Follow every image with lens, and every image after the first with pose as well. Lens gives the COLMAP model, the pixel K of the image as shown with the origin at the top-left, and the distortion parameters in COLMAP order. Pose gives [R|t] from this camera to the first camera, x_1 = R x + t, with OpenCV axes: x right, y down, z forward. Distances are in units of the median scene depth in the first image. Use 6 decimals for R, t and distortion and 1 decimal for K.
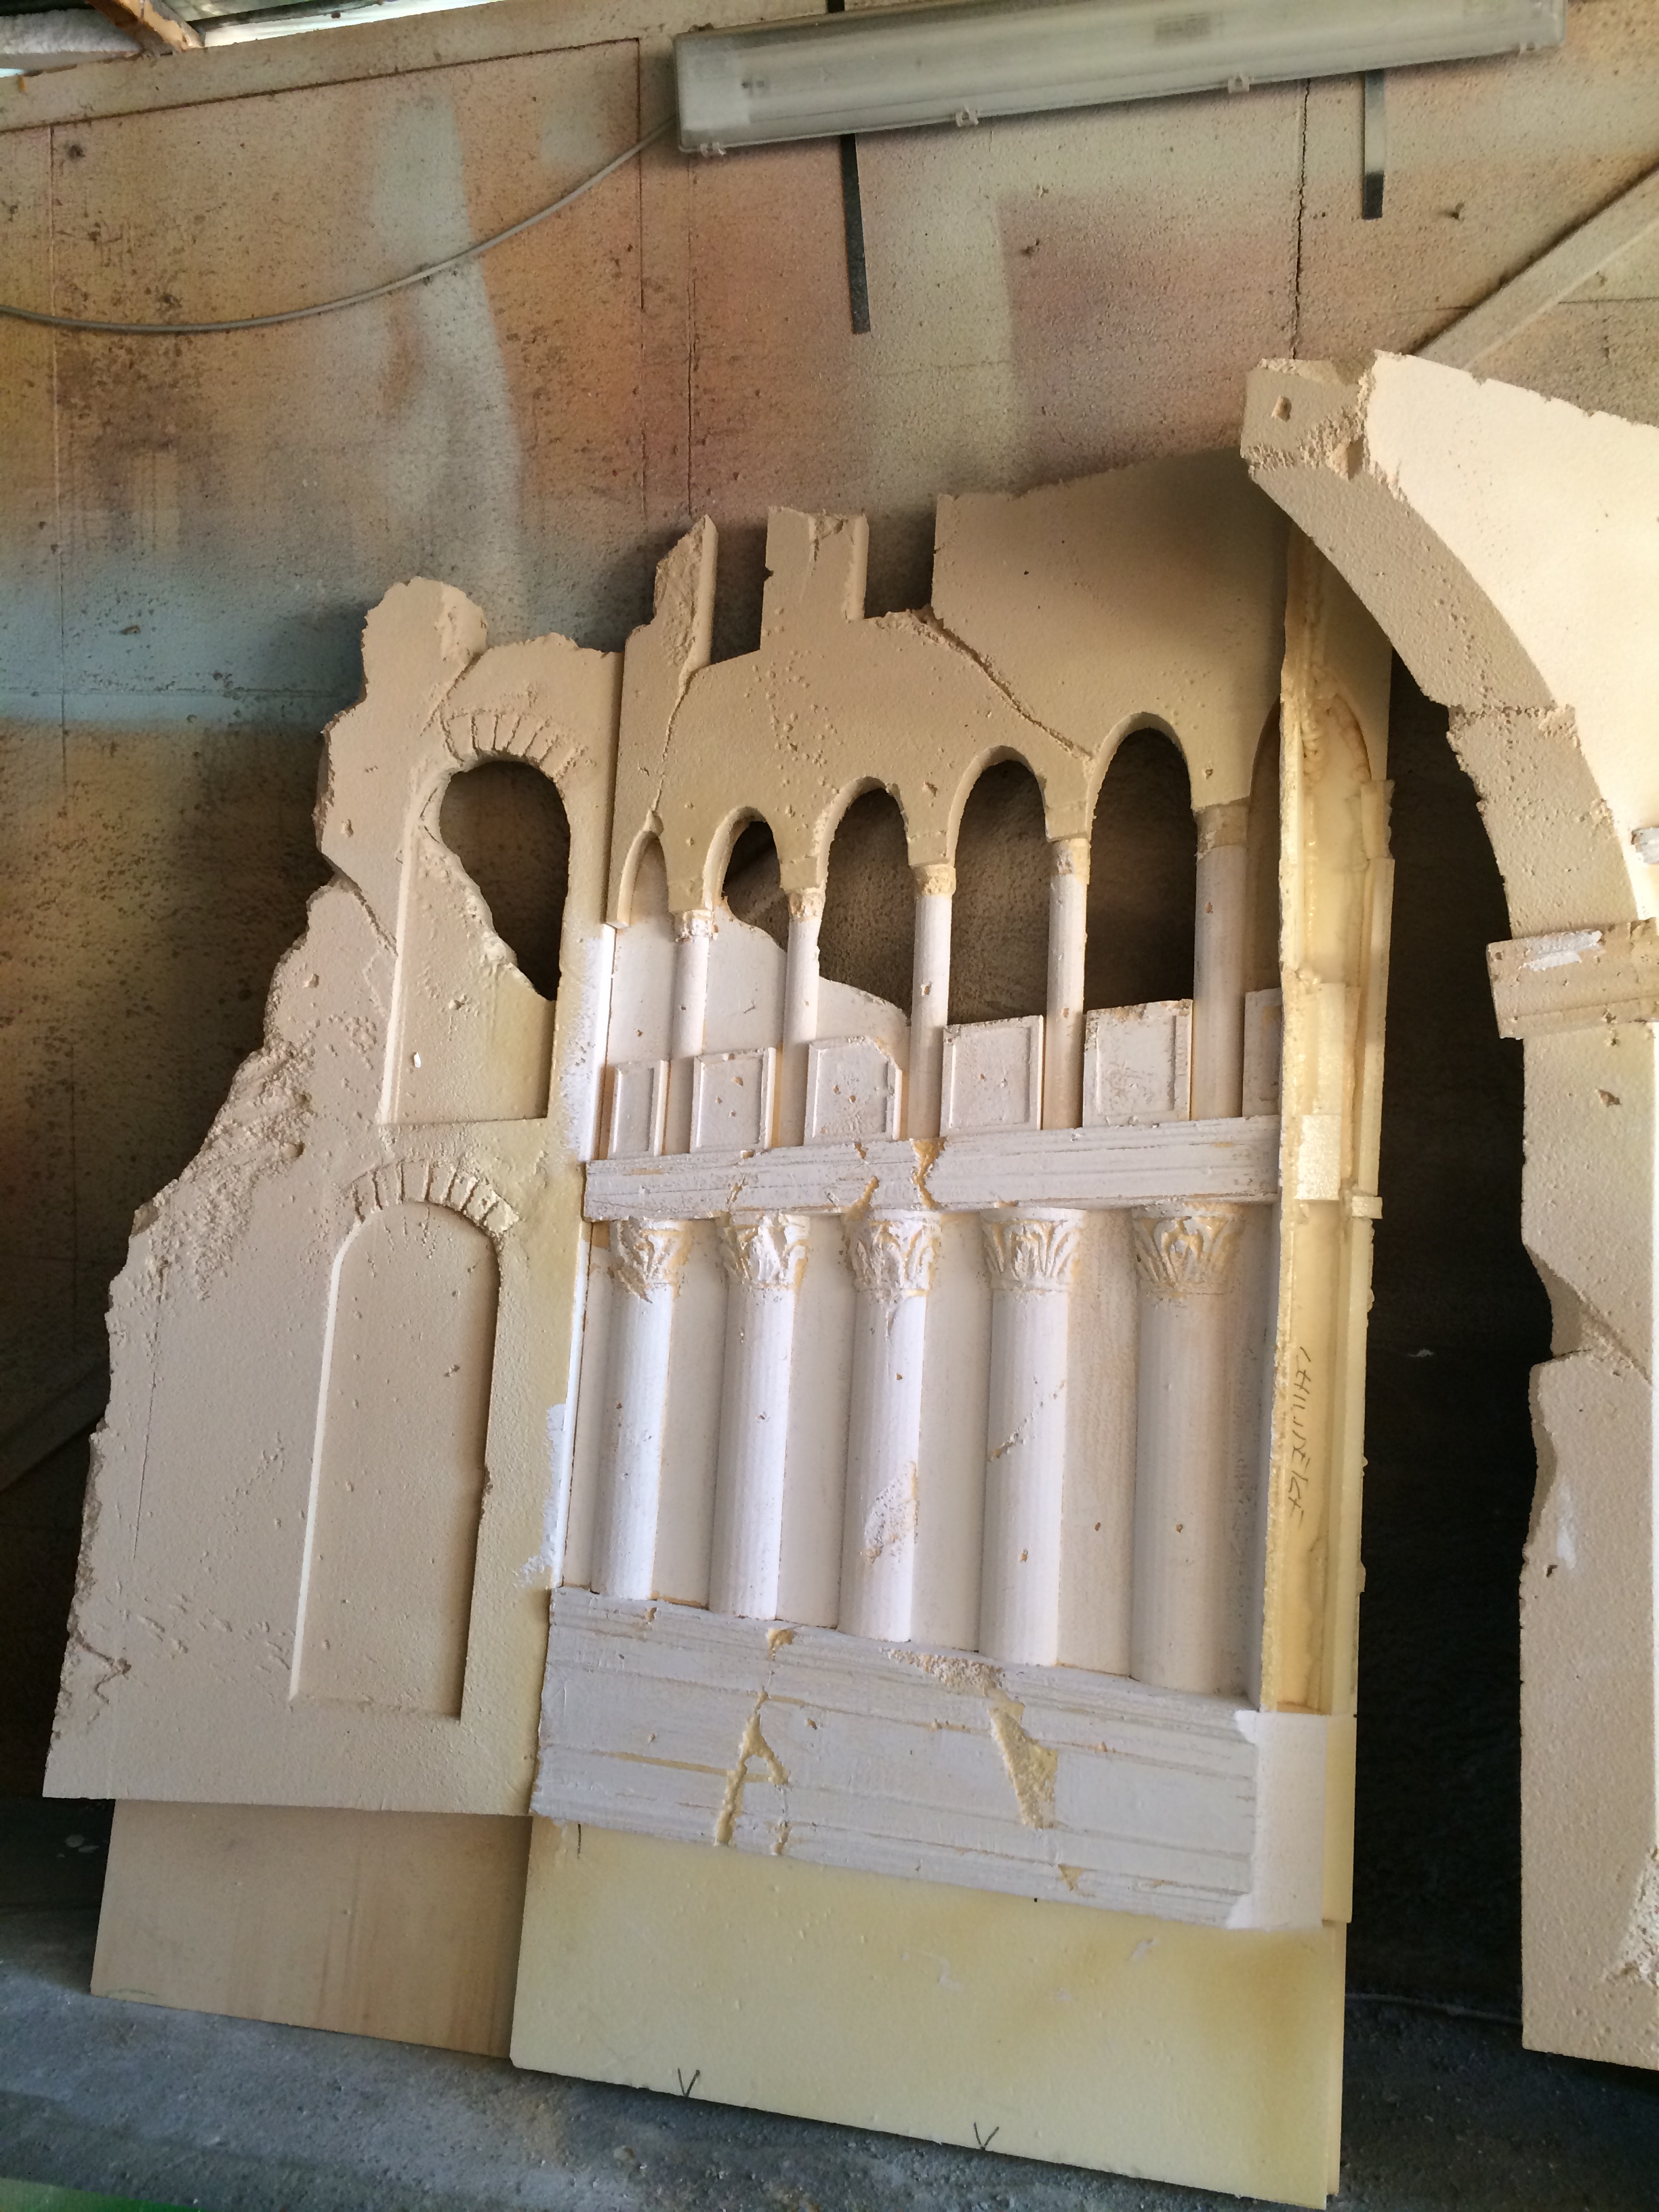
lens RADIAL K [[1906.2, 0, 823.7], [0, 1906.2, 1090.0], [0, 0, 1]] dist [0.094874, -0.115791]
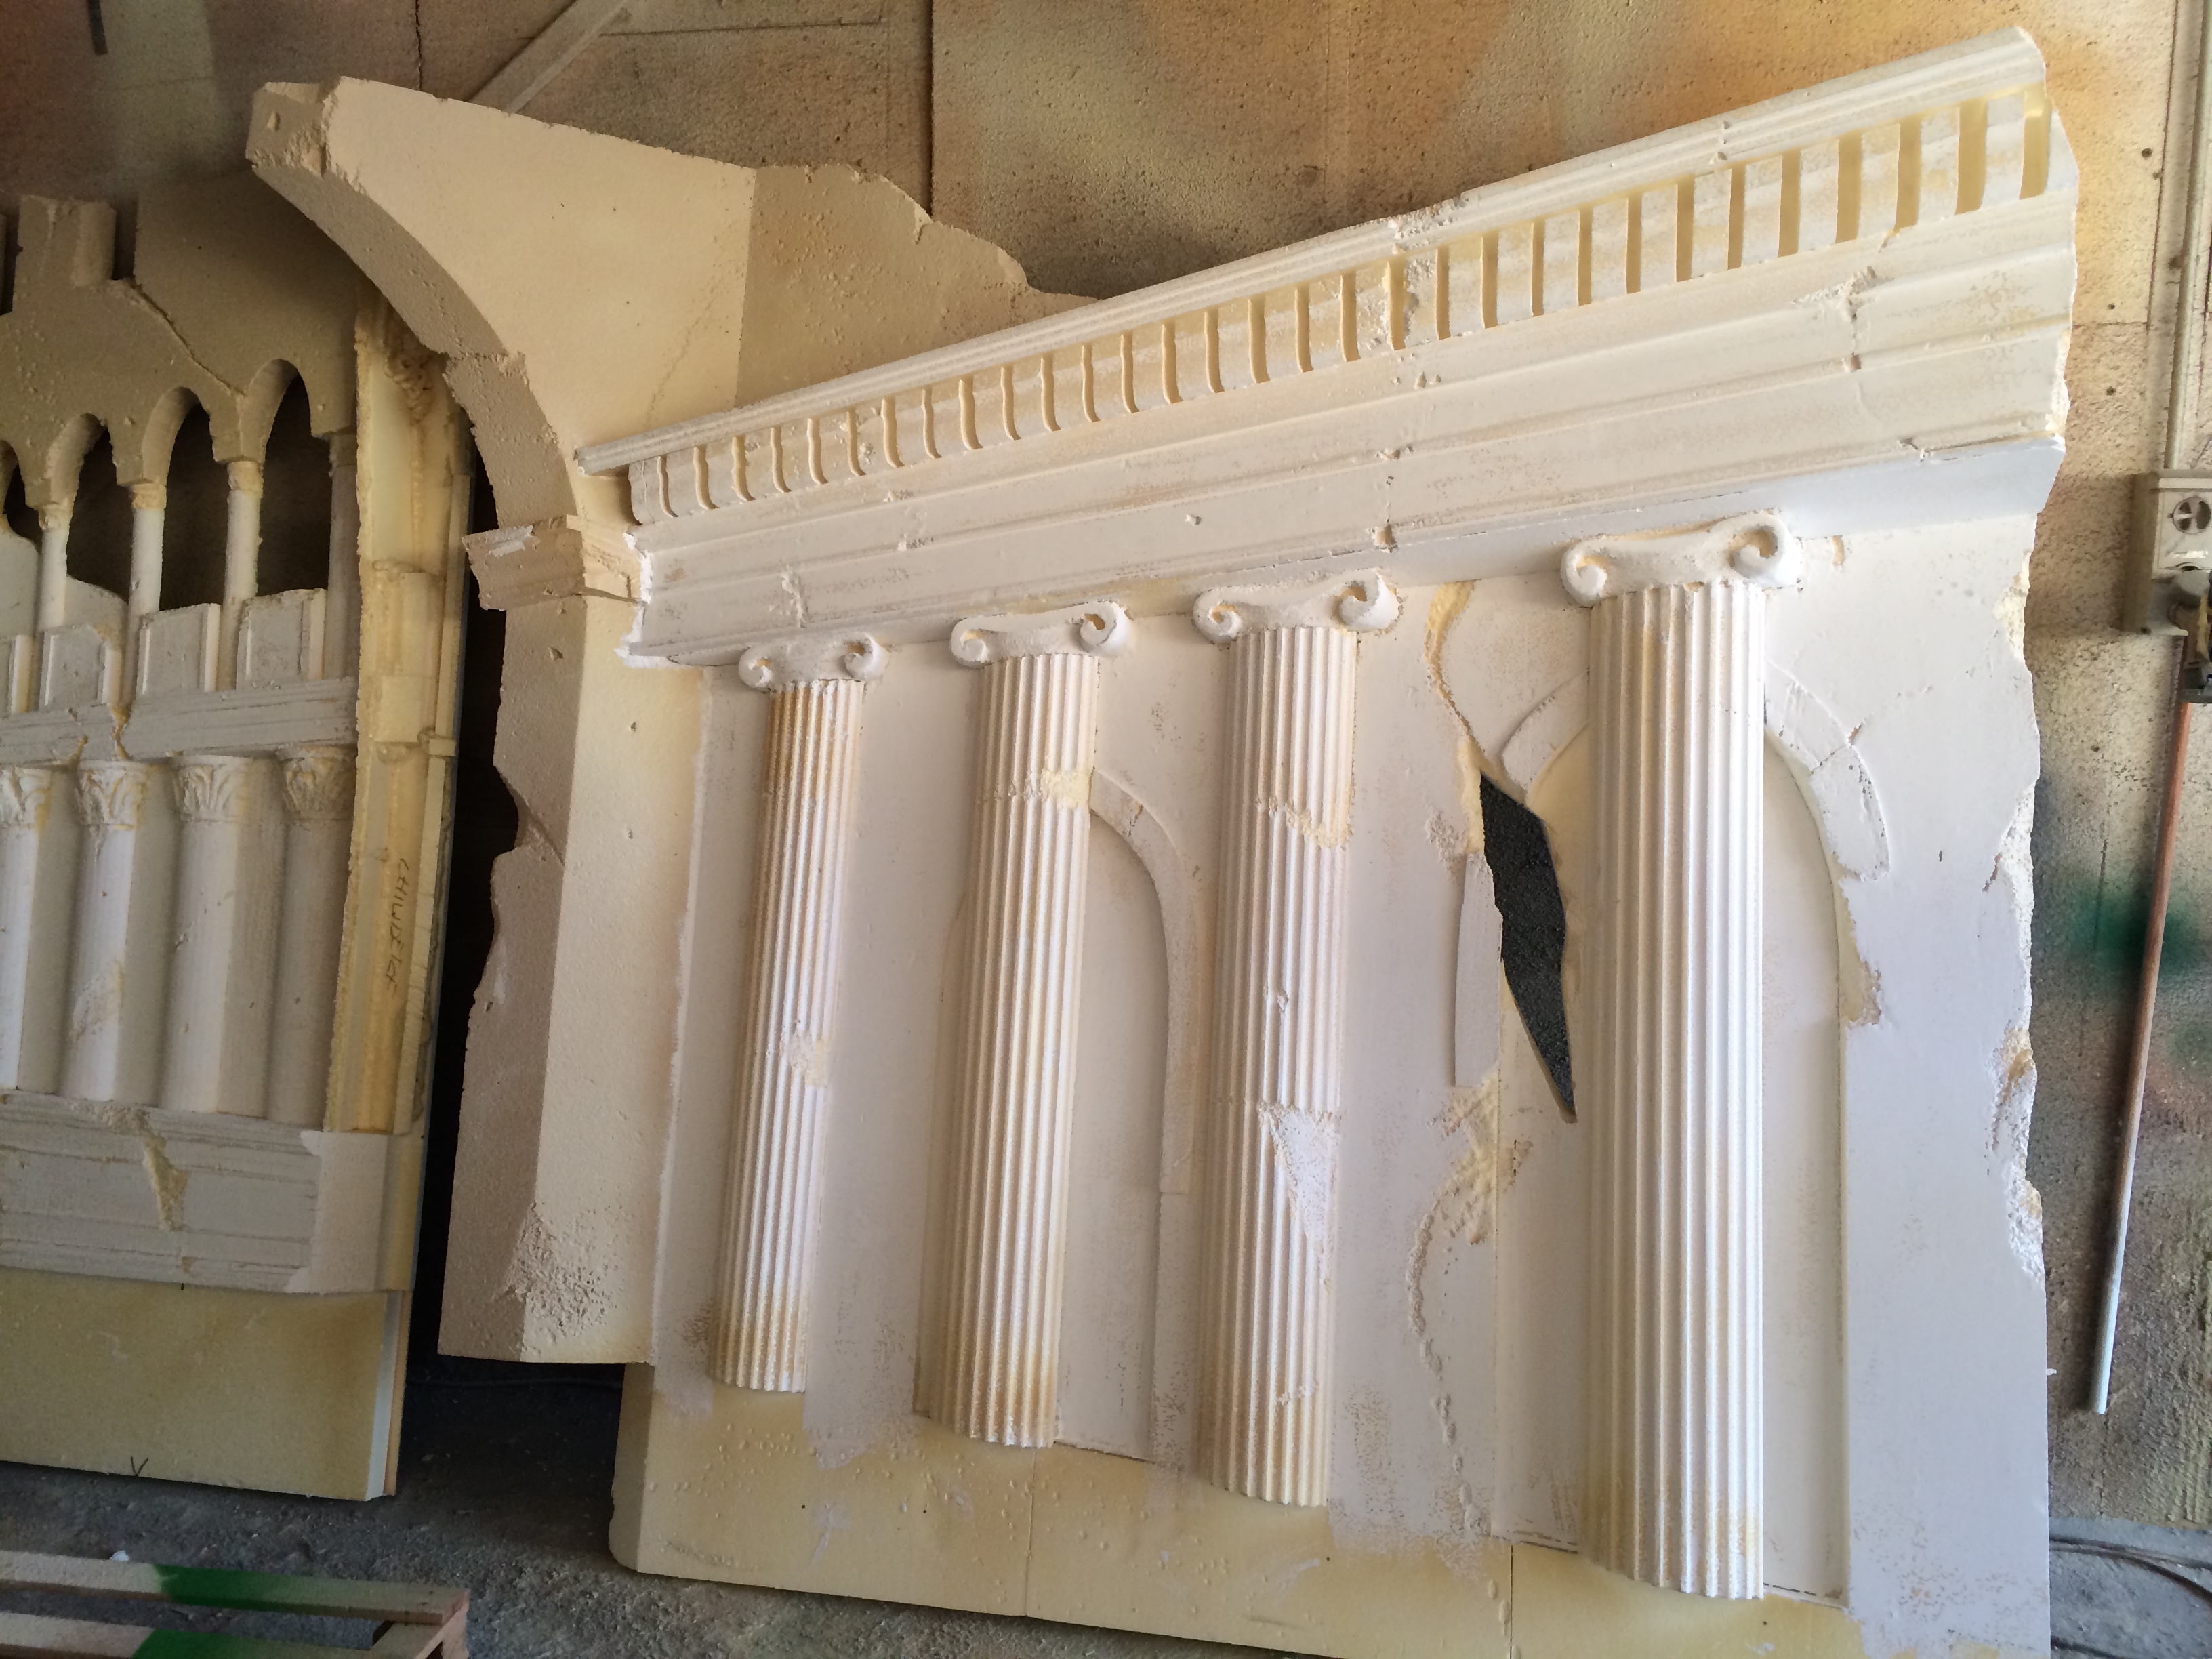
lens RADIAL K [[1906.2, 0, 1090.8], [0, 1906.2, 815.4], [0, 0, 1]] dist [0.094874, -0.115791]
pose [[0.999491, -0.018397, 0.026057, 0.683660], [0.017755, 0.999539, 0.024639, 0.082524], [-0.026498, -0.024164, 0.999357, -0.298539]]
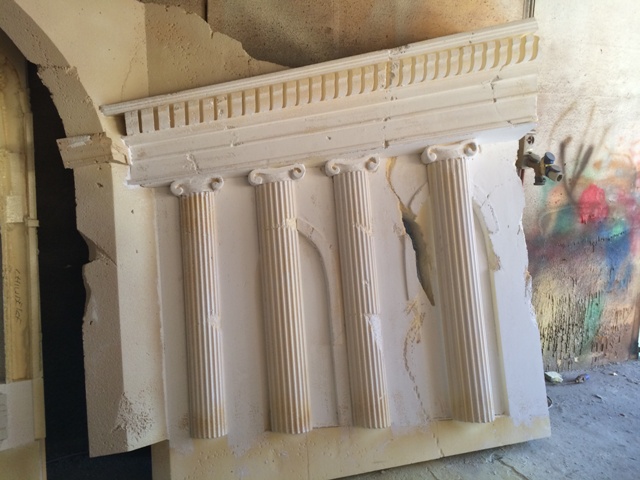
lens RADIAL K [[551.5, 0, 323.9], [0, 551.5, 239.6], [0, 0, 1]] dist [0.094874, -0.115791]
pose [[0.832926, -0.103503, 0.543619, 0.175567], [0.058803, 0.993345, 0.099032, 0.023654], [-0.550252, -0.050520, 0.833469, -0.048582]]
